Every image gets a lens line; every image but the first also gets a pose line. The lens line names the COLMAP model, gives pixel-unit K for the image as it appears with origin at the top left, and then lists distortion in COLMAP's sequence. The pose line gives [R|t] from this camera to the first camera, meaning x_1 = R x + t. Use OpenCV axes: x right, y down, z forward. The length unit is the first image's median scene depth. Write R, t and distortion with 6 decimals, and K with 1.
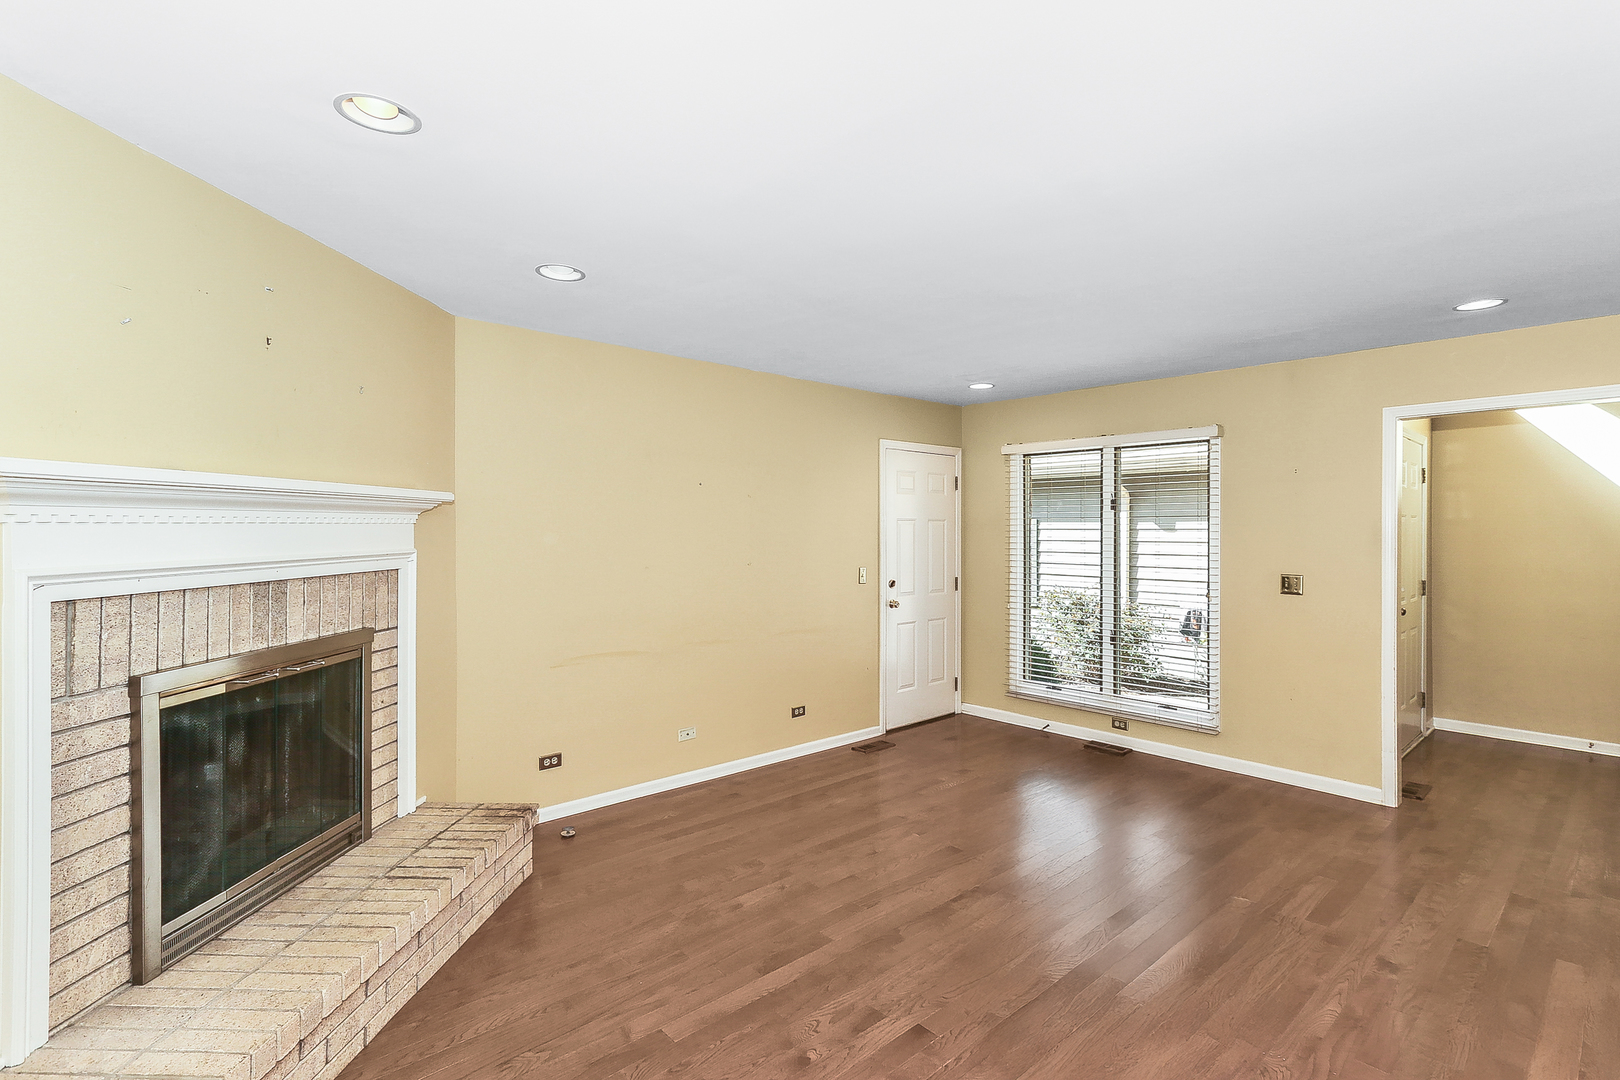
lens RADIAL K [[768.1, 0, 810.0], [0, 768.1, 540.0], [0, 0, 1]] dist [-0.000719, 0.022471]
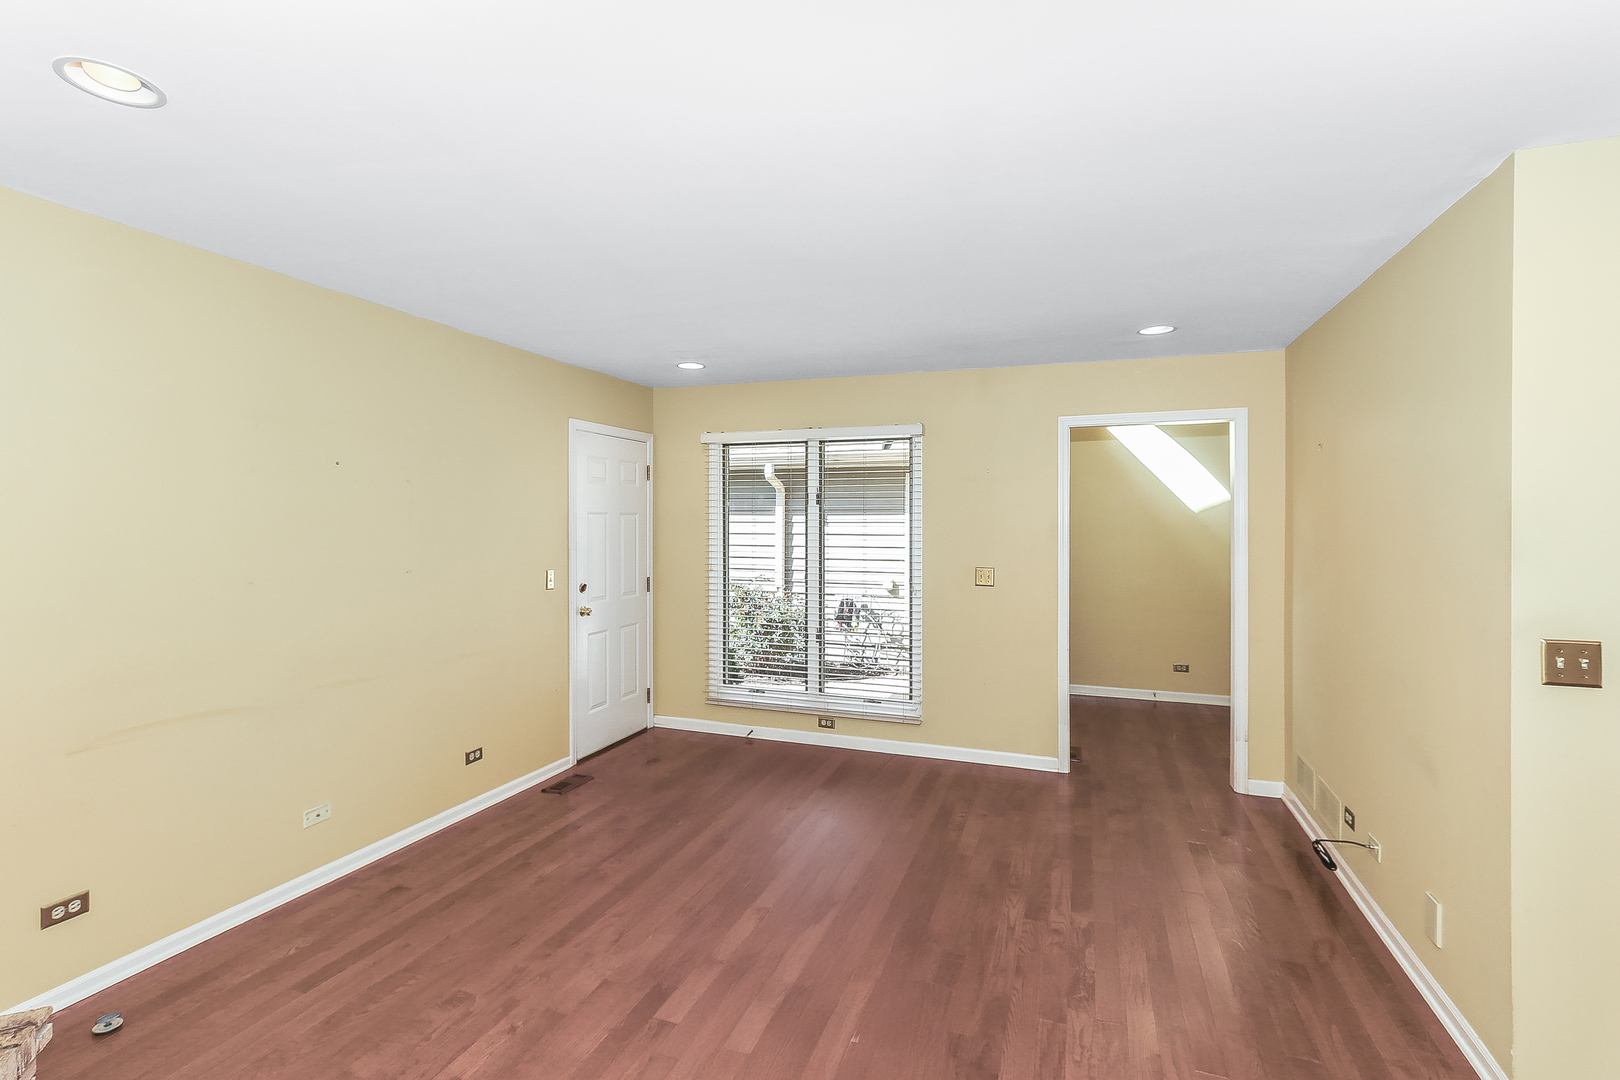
lens RADIAL K [[769.9, 0, 804.4], [0, 769.9, 528.3], [0, 0, 1]] dist [0.001384, 0.004310]
pose [[0.890391, -0.002692, 0.455189, -0.070707], [0.004341, 0.999987, -0.002578, -0.006553], [-0.455176, 0.004272, 0.890391, 0.138196]]
